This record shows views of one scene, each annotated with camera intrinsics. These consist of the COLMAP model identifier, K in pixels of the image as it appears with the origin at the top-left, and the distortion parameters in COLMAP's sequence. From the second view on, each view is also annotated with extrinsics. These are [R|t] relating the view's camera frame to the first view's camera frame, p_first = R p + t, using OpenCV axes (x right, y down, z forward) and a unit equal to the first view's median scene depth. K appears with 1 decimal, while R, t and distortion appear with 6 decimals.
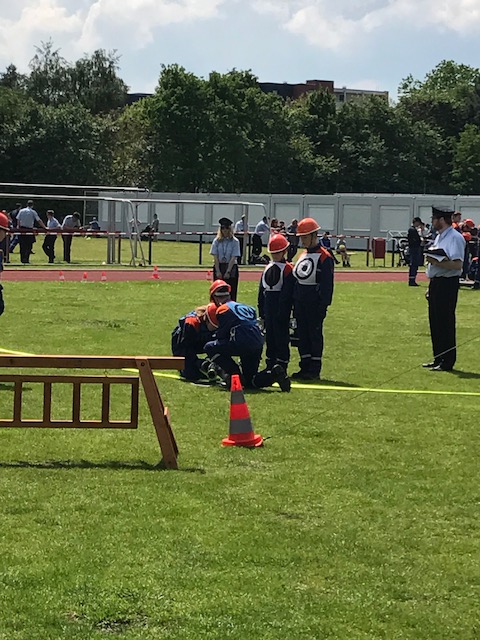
lens RADIAL K [[2268.8, 0, 241.5], [0, 2268.8, 318.0], [0, 0, 1]] dist [0.416704, 0.000000]
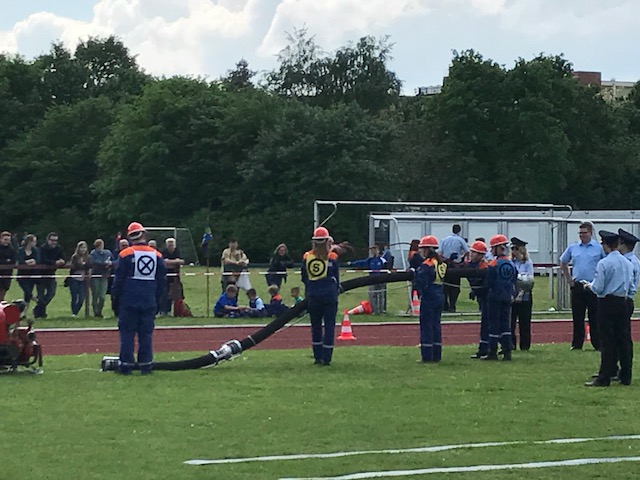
lens RADIAL K [[2635.7, 0, 319.6], [0, 2635.7, 240.4], [0, 0, 1]] dist [0.252283, 0.000000]
pose [[0.999279, -0.022211, -0.030781, -0.054832], [0.020810, 0.998765, -0.045125, -0.005097], [0.031746, 0.044452, 0.998507, 0.087421]]
